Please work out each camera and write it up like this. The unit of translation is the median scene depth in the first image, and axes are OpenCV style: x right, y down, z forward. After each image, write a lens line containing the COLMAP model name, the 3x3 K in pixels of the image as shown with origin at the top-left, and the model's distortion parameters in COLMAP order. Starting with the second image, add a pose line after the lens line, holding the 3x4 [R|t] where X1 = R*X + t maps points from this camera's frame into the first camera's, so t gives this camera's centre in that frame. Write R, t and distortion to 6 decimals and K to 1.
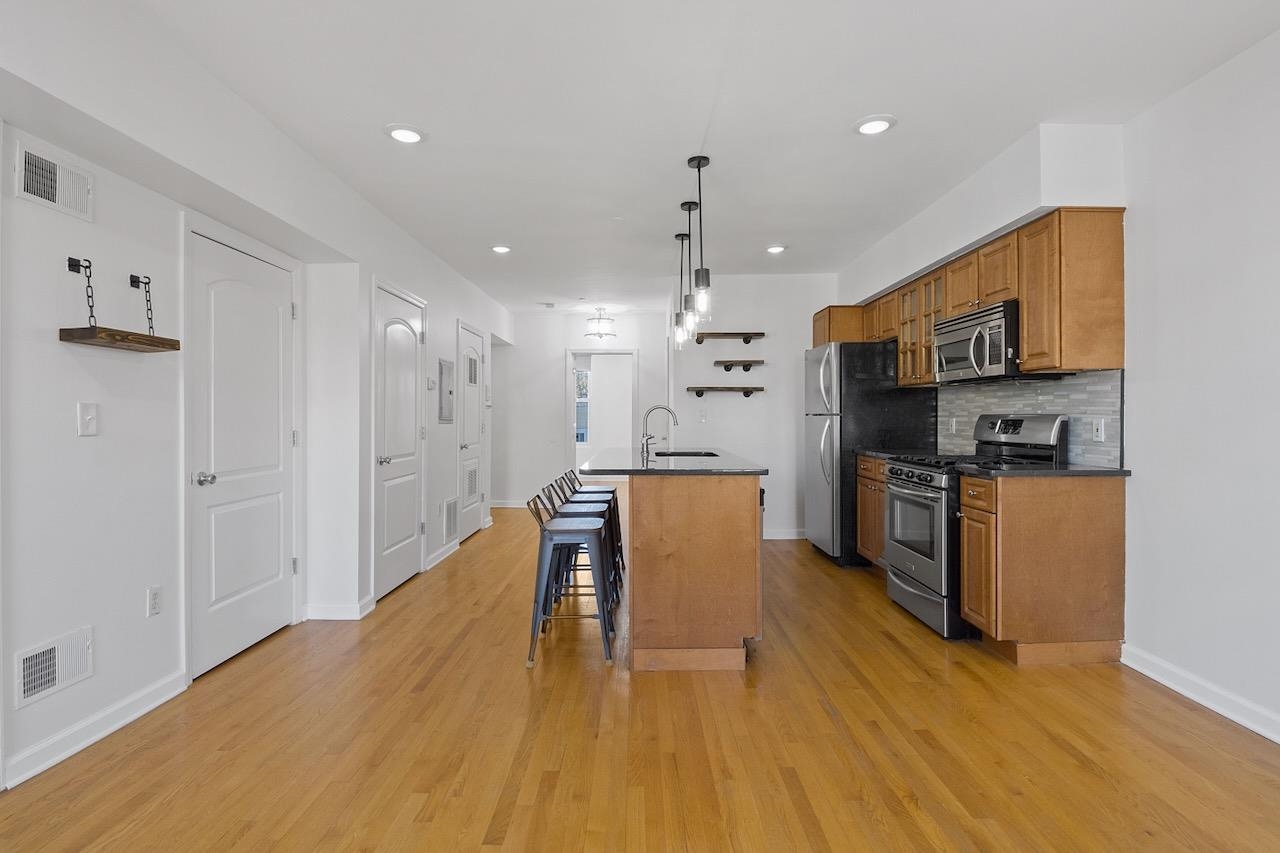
lens RADIAL K [[626.5, 0, 643.5], [0, 626.5, 425.7], [0, 0, 1]] dist [0.046875, -0.047332]
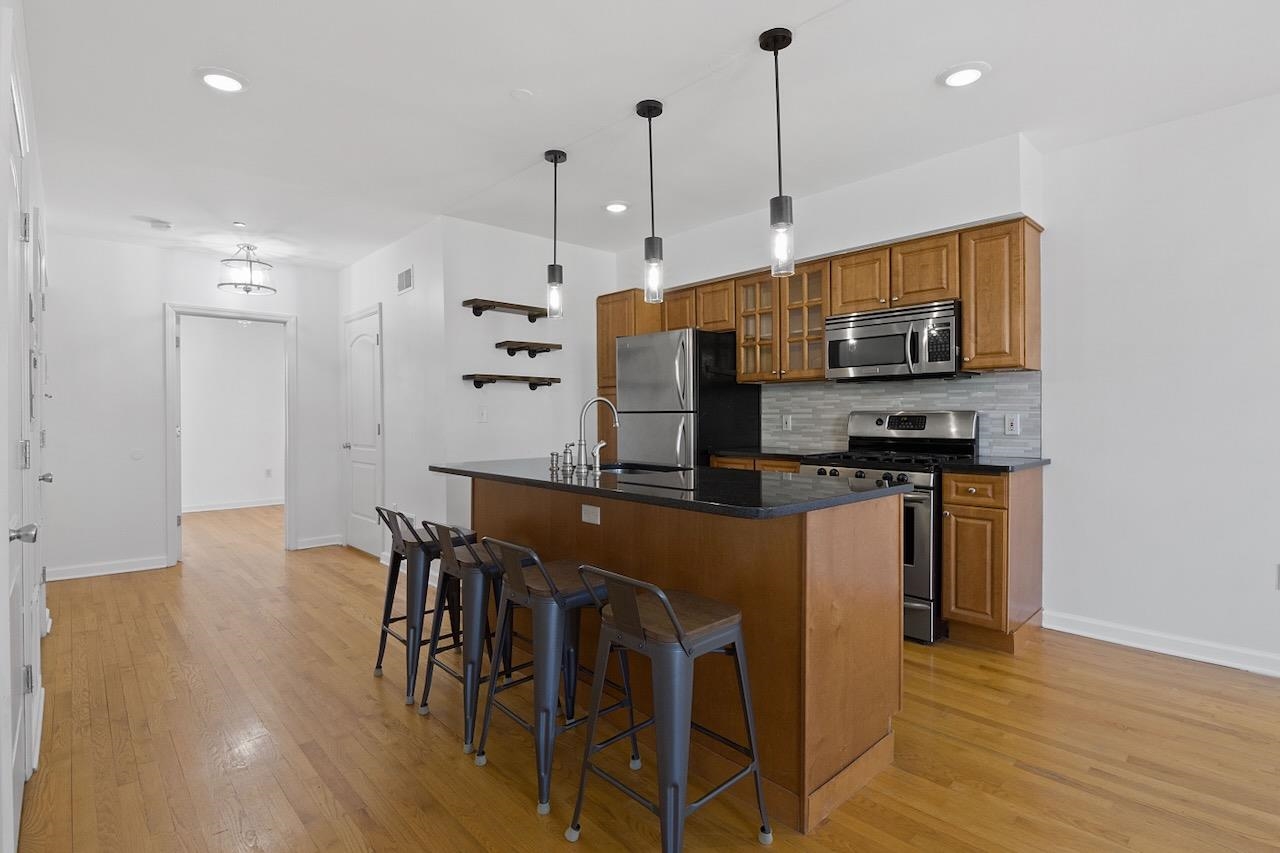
lens RADIAL K [[626.5, 0, 643.5], [0, 626.5, 425.7], [0, 0, 1]] dist [0.046875, -0.047332]
pose [[0.731249, -0.014572, 0.681954, -0.364283], [0.014118, 0.999881, 0.006227, -0.004987], [-0.681964, 0.005074, 0.731368, 0.439455]]
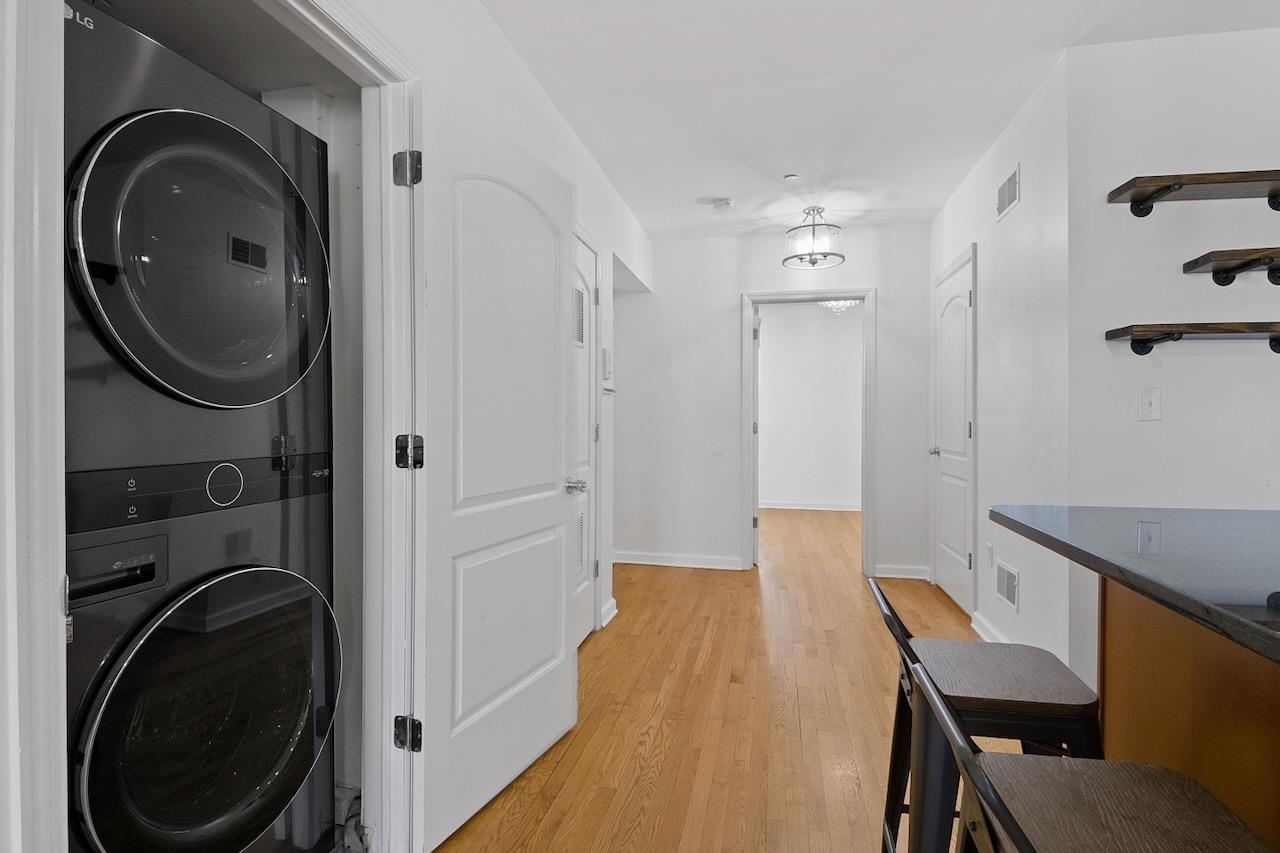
lens RADIAL K [[626.5, 0, 643.5], [0, 626.5, 425.7], [0, 0, 1]] dist [0.046875, -0.047332]
pose [[0.979072, -0.001090, -0.203509, -0.170494], [0.001181, 0.999999, 0.000326, -0.004112], [0.203509, -0.000560, 0.979073, 0.753918]]
